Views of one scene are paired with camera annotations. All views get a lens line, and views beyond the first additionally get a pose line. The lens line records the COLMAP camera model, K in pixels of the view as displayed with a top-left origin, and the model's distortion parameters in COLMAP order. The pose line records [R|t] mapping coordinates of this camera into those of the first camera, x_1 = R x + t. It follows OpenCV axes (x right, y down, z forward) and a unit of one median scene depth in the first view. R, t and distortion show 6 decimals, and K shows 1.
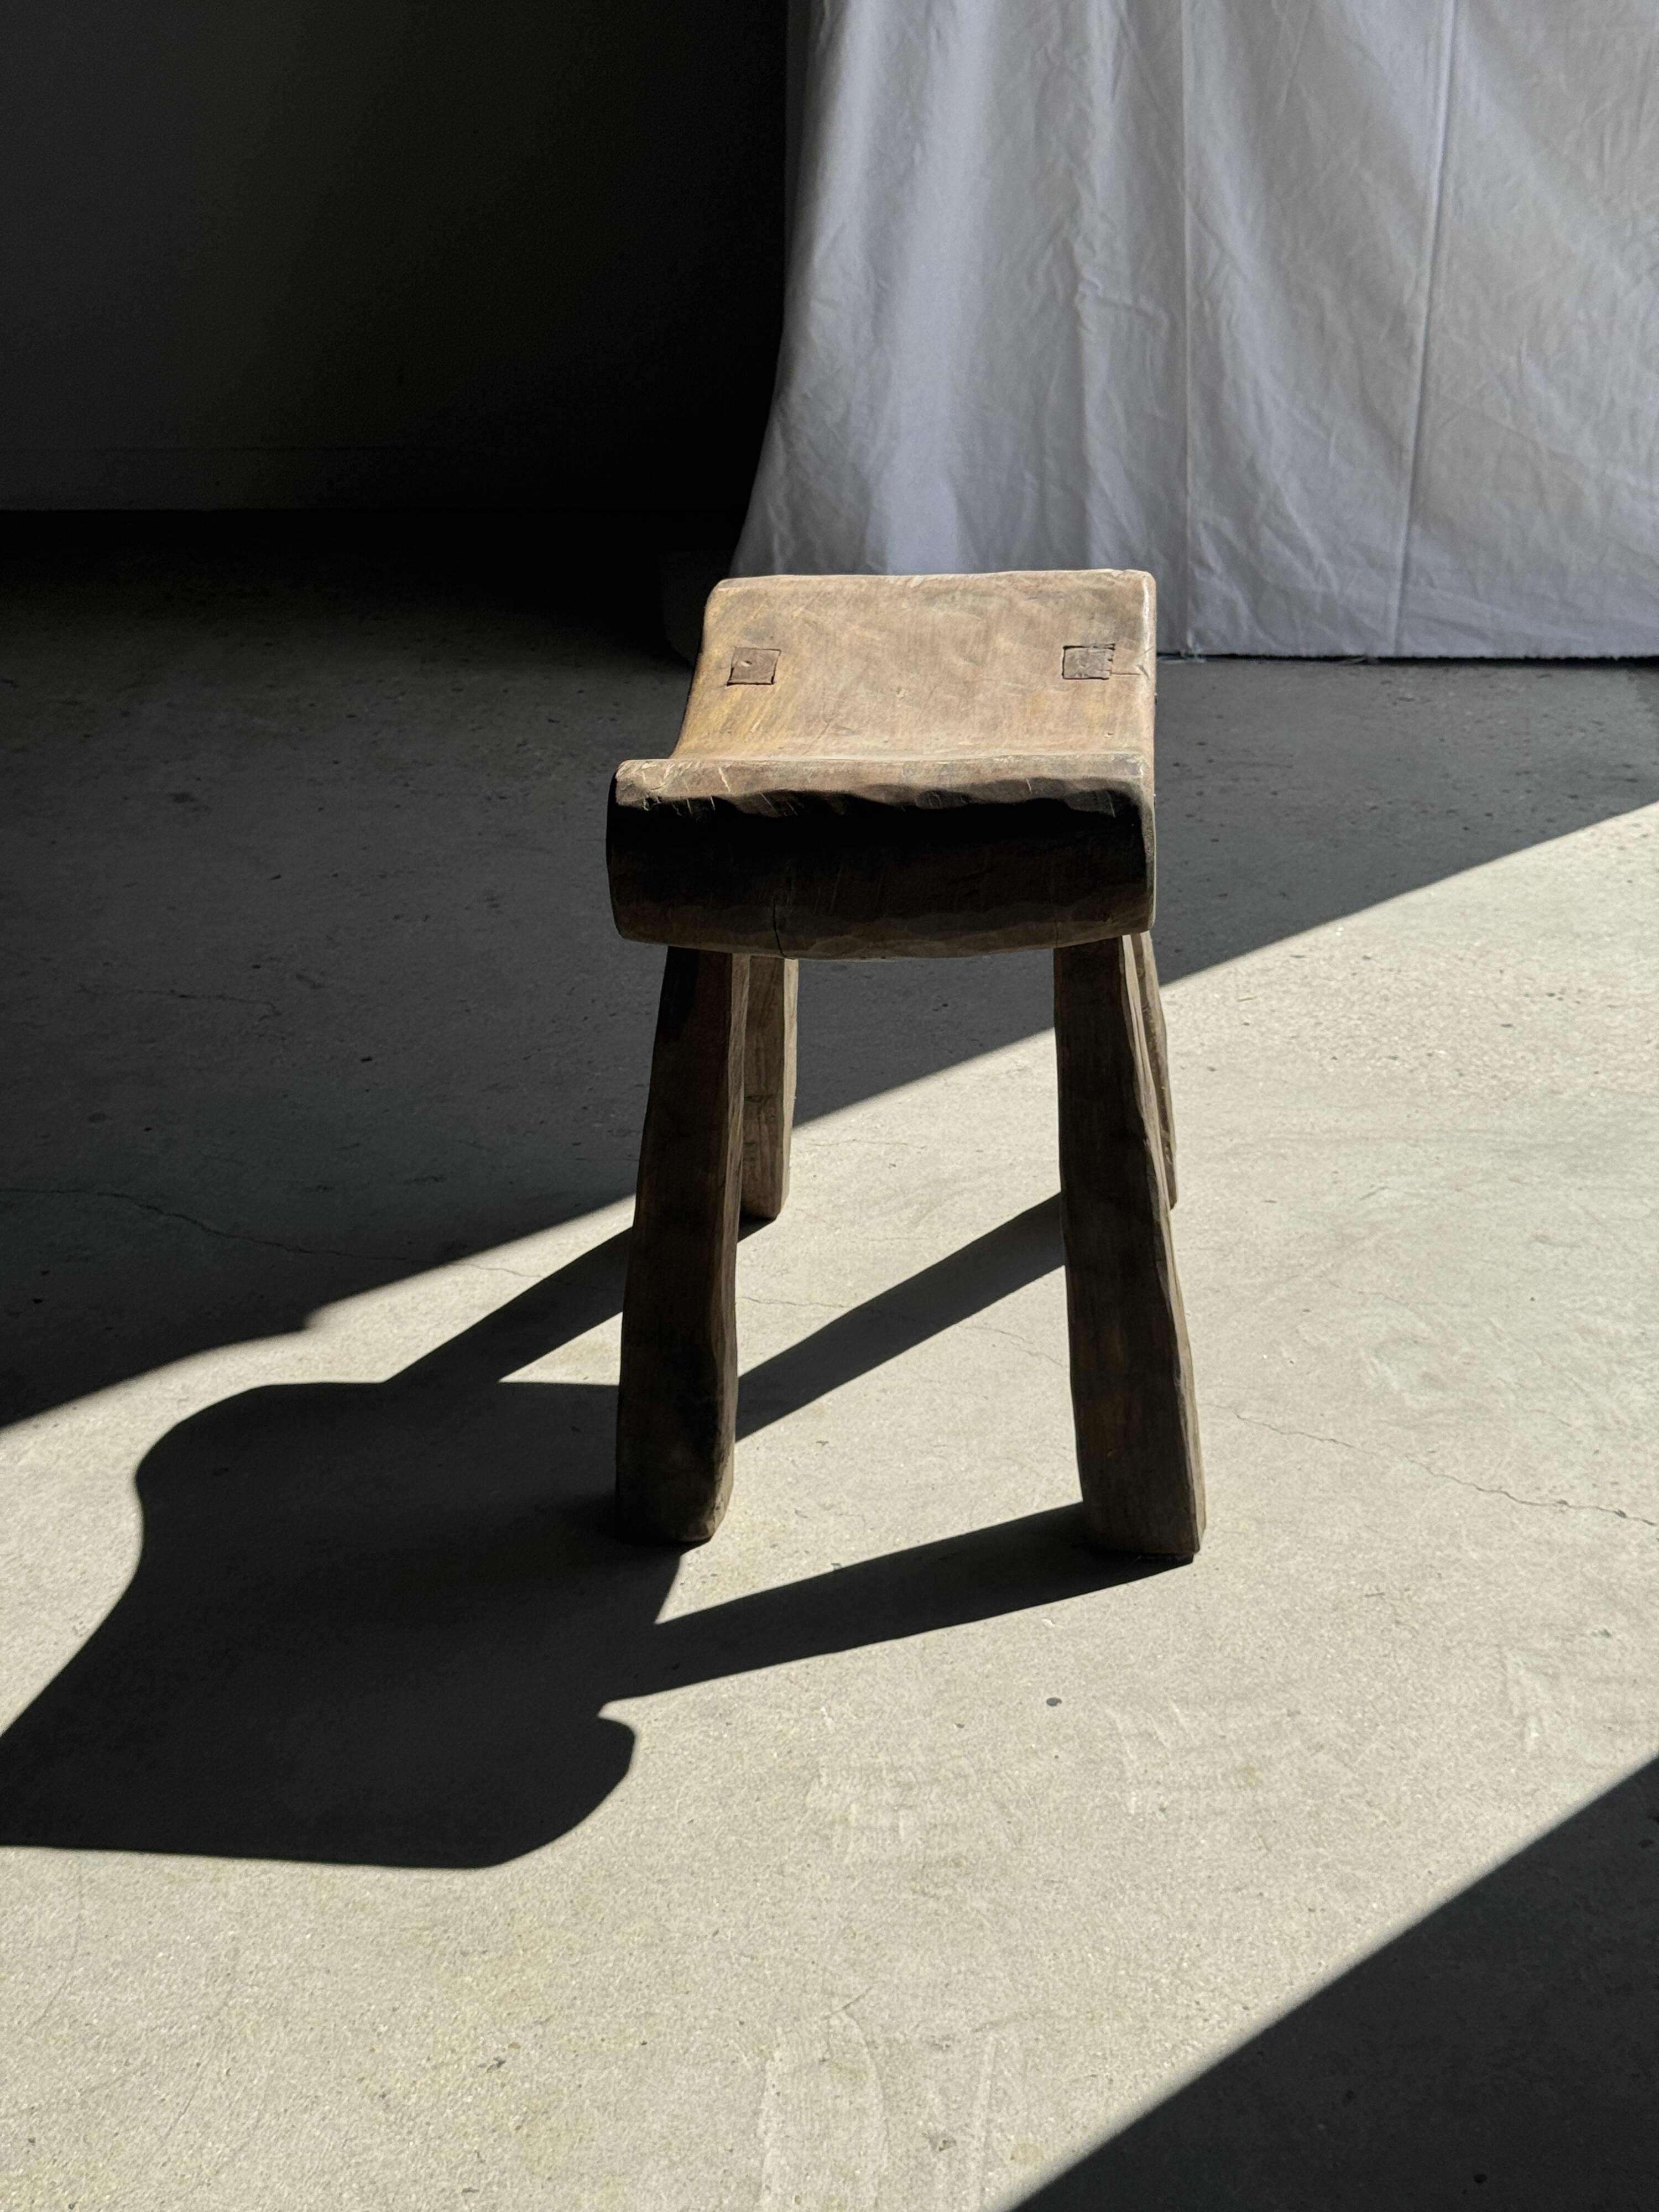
lens RADIAL K [[2954.2, 0, 827.5], [0, 2954.2, 1094.4], [0, 0, 1]] dist [0.107148, 0.000000]
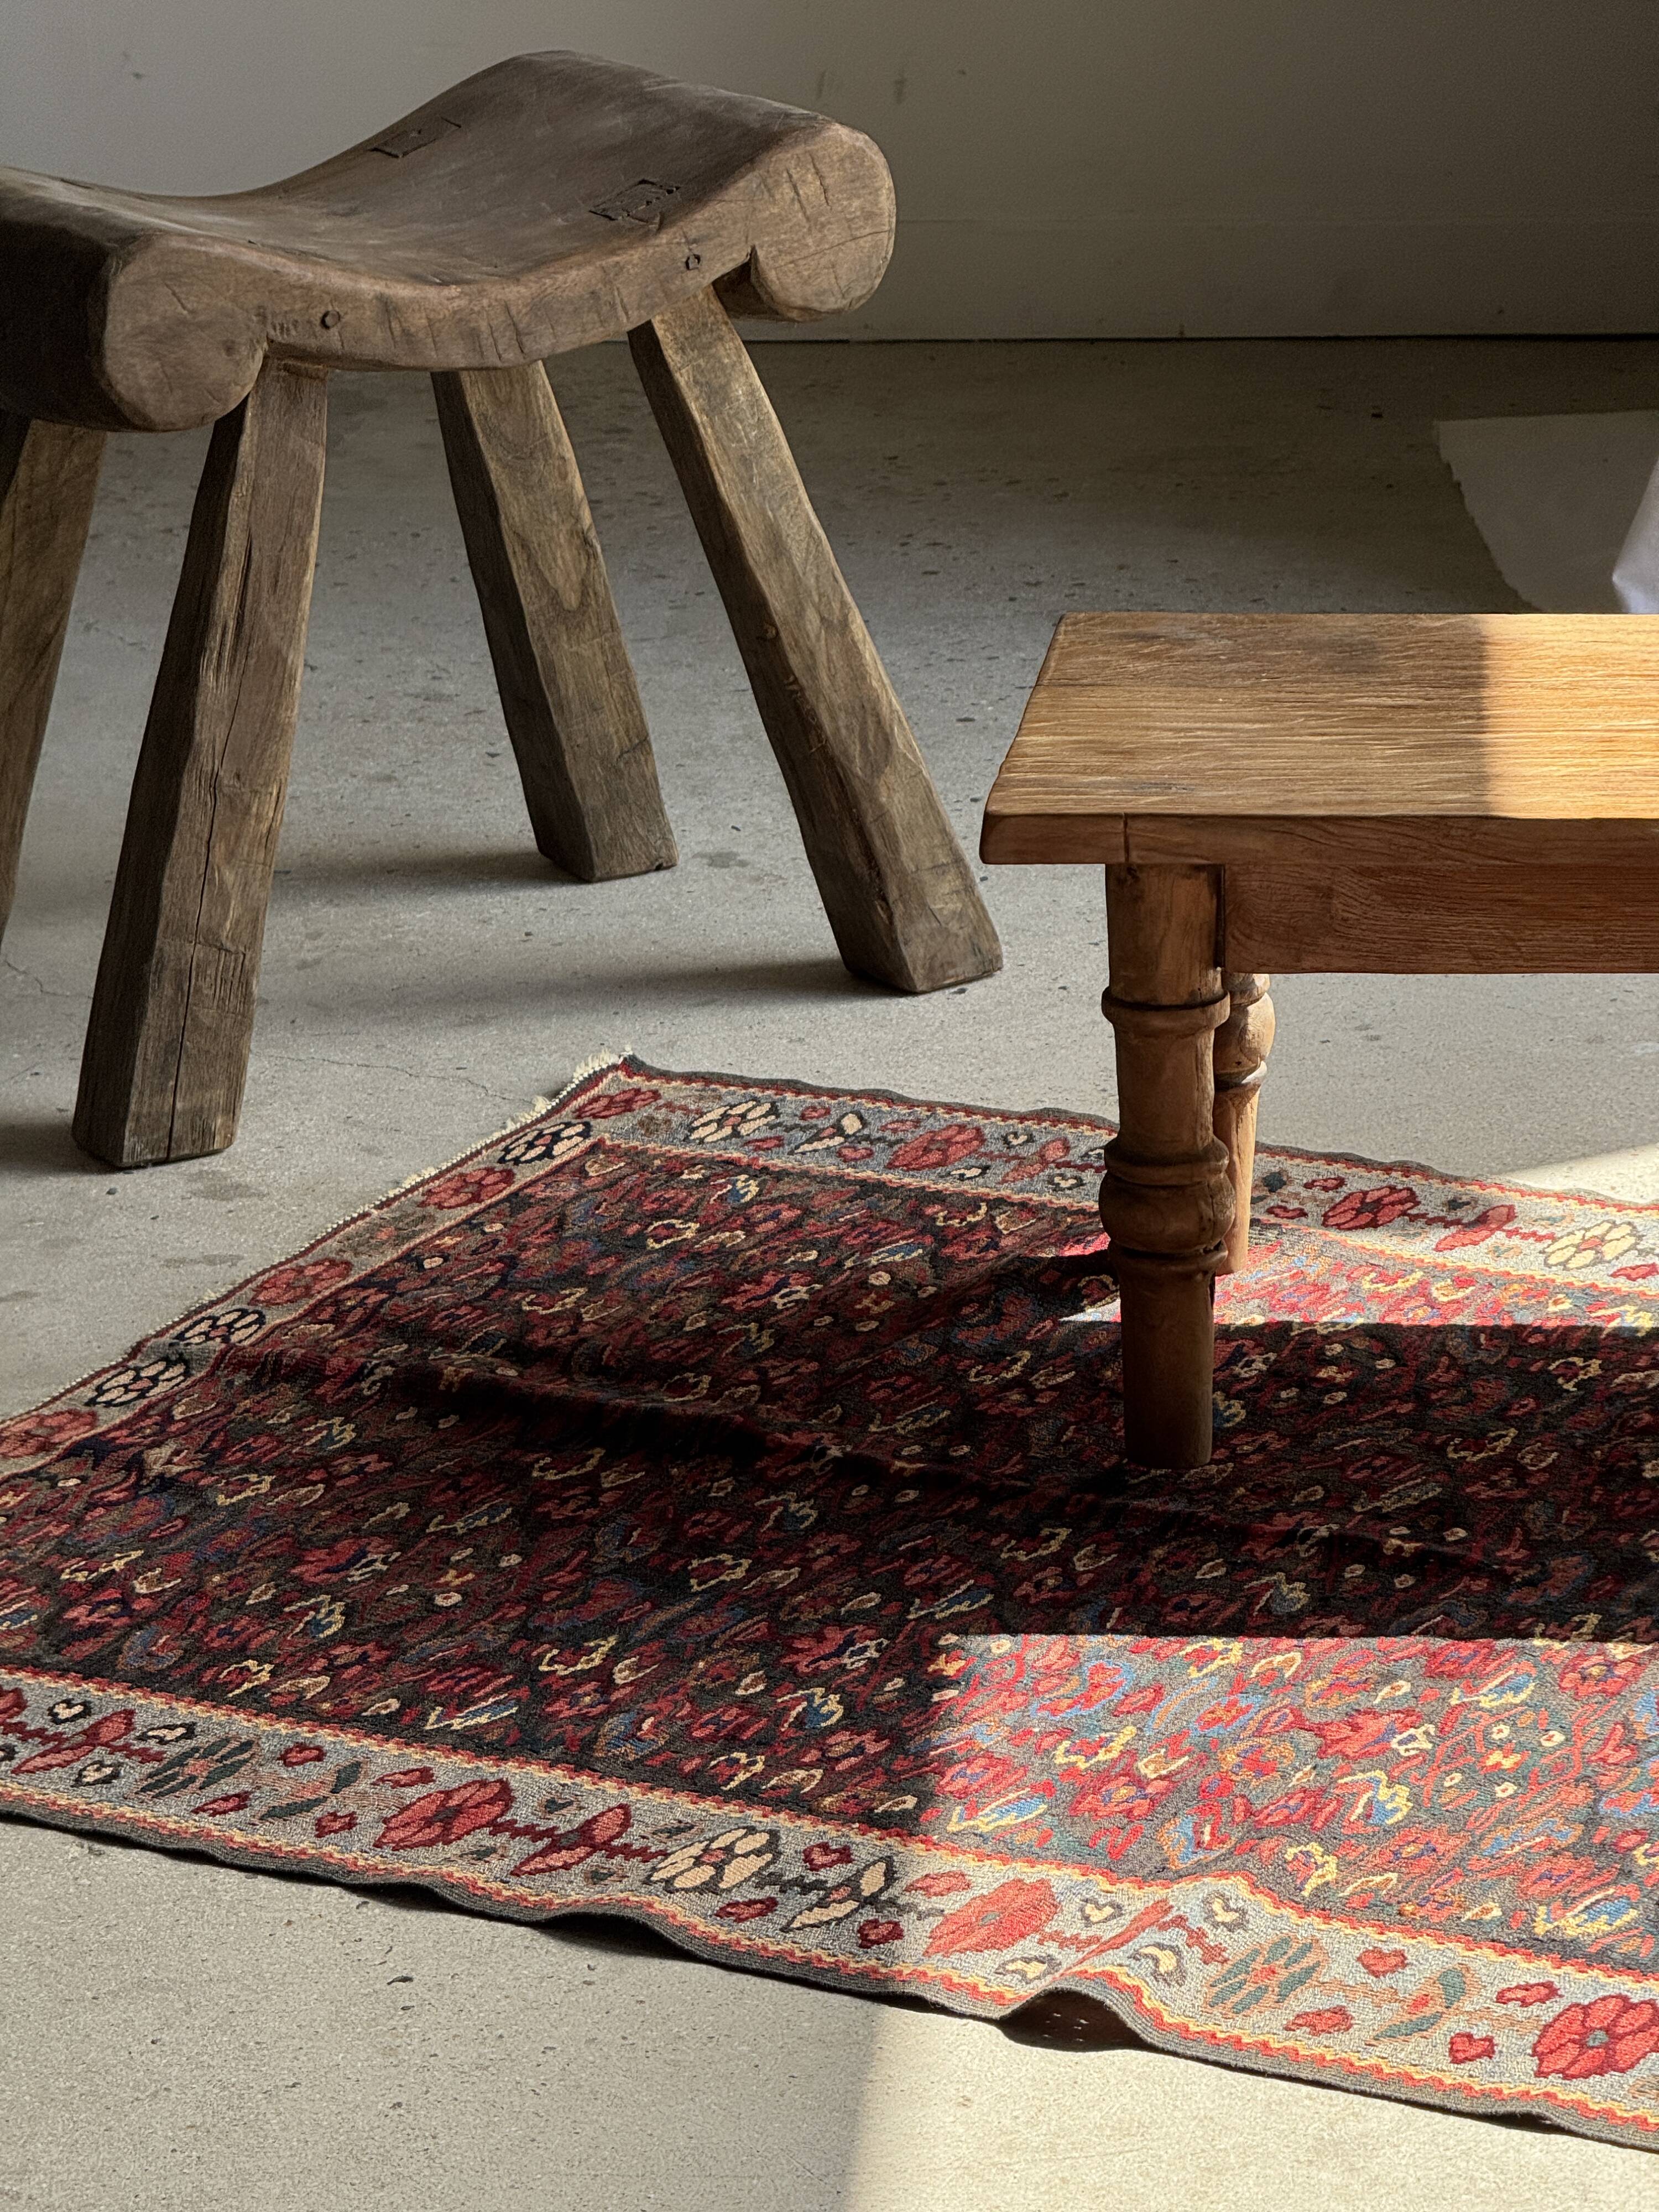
lens RADIAL K [[7376.7, 0, 873.6], [0, 7376.7, 1126.8], [0, 0, 1]] dist [0.235540, 0.000000]
pose [[0.999502, 0.007618, -0.030620, -0.246789], [-0.010259, 0.996152, -0.087039, 0.113596], [0.029839, 0.087310, 0.995734, -0.595892]]
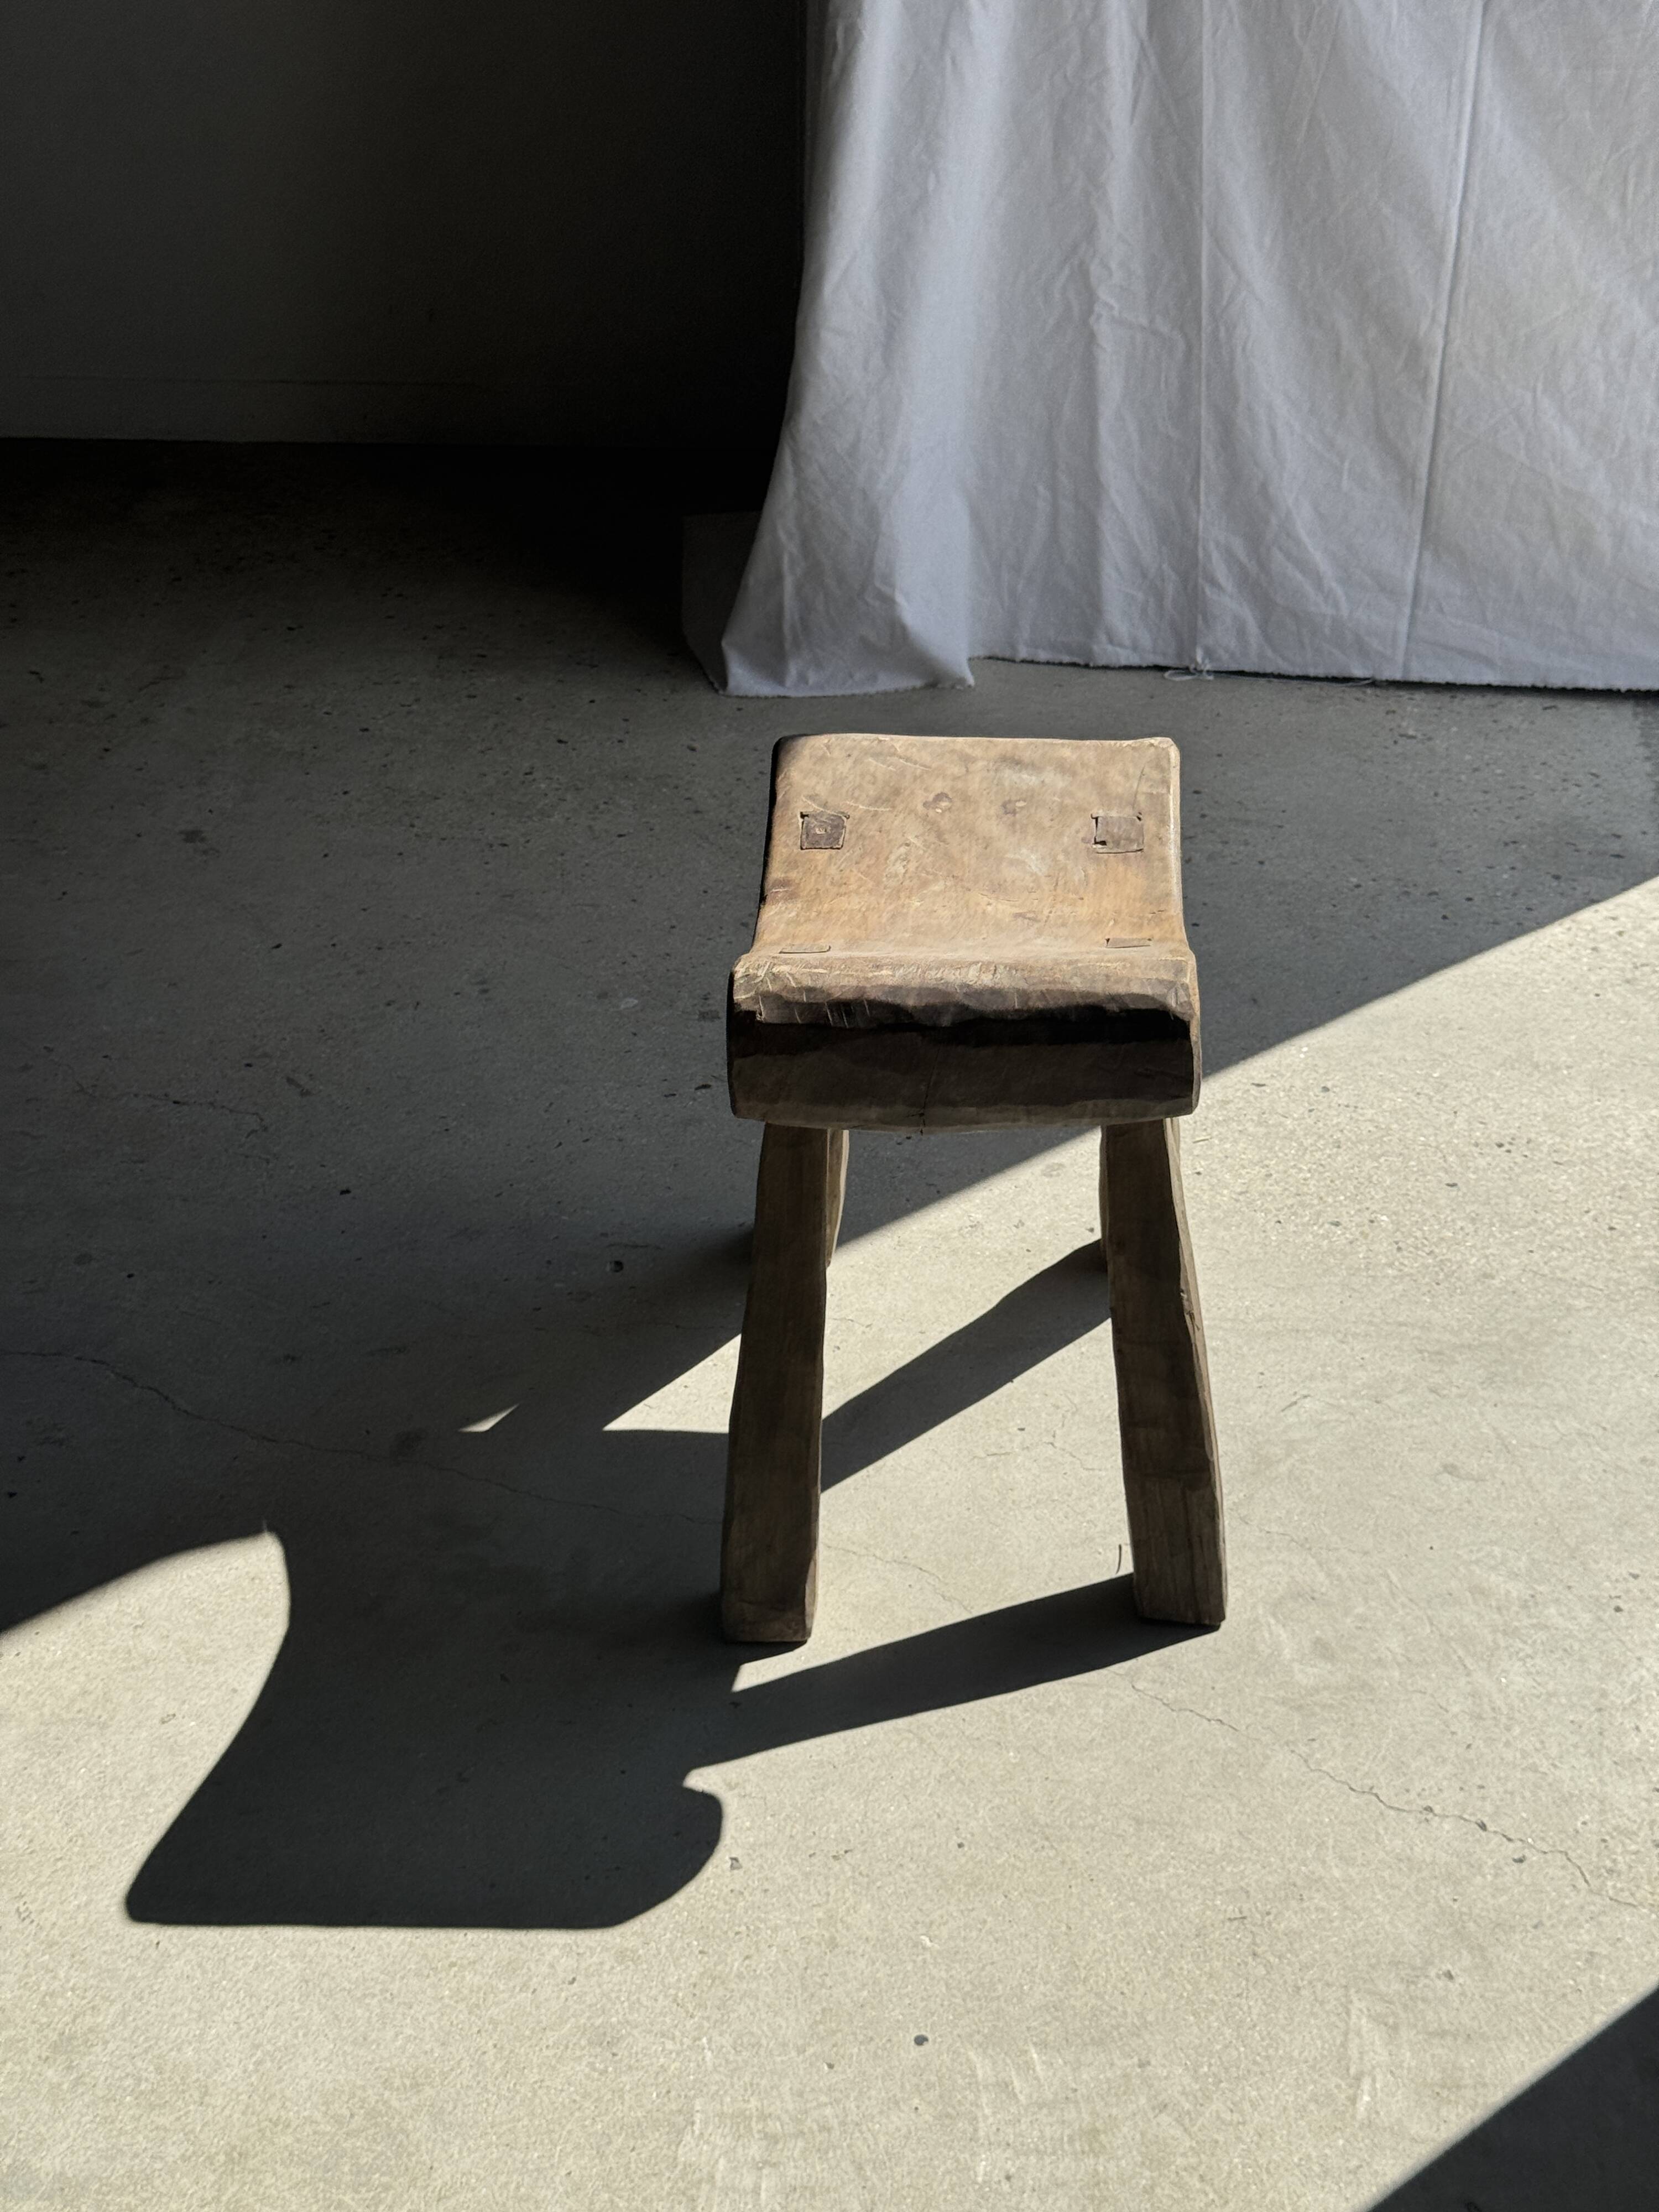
lens RADIAL K [[2954.2, 0, 830.0], [0, 2954.2, 1056.3], [0, 0, 1]] dist [0.107148, 0.000000]
pose [[0.999270, 0.021640, -0.031476, 0.060300], [-0.018451, 0.994984, 0.098316, -0.217126], [0.033446, -0.097663, 0.994657, -0.028332]]
